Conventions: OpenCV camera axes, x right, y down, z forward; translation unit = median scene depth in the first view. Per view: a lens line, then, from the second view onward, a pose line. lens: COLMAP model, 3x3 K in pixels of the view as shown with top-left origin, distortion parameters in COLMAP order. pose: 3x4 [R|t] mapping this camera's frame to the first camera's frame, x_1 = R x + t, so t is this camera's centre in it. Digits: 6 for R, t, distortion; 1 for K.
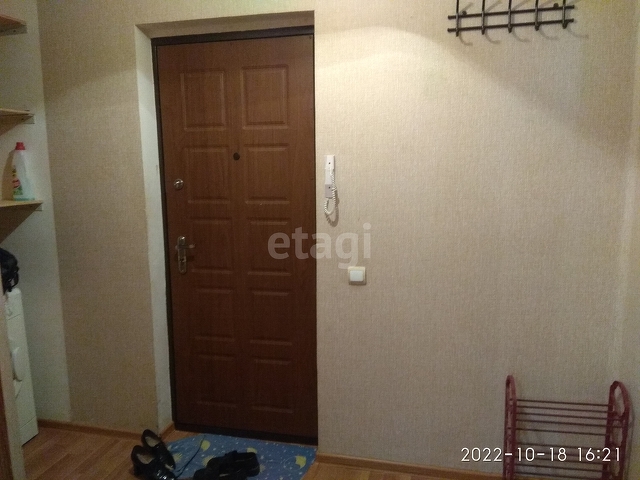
lens RADIAL K [[492.1, 0, 325.5], [0, 492.1, 243.2], [0, 0, 1]] dist [0.107290, -0.173171]
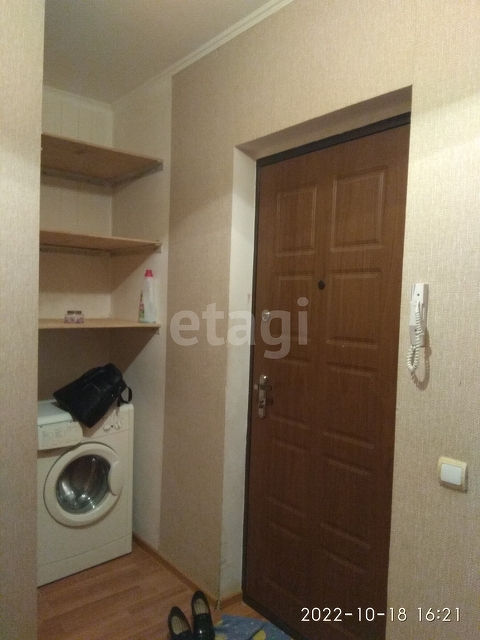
lens RADIAL K [[492.1, 0, 240.0], [0, 492.1, 320.0], [0, 0, 1]] dist [0.107290, -0.173171]
pose [[0.789669, 0.059322, -0.610659, 0.211408], [-0.131743, 0.988493, -0.074337, -0.041335], [0.599222, 0.139152, 0.788397, 0.293452]]
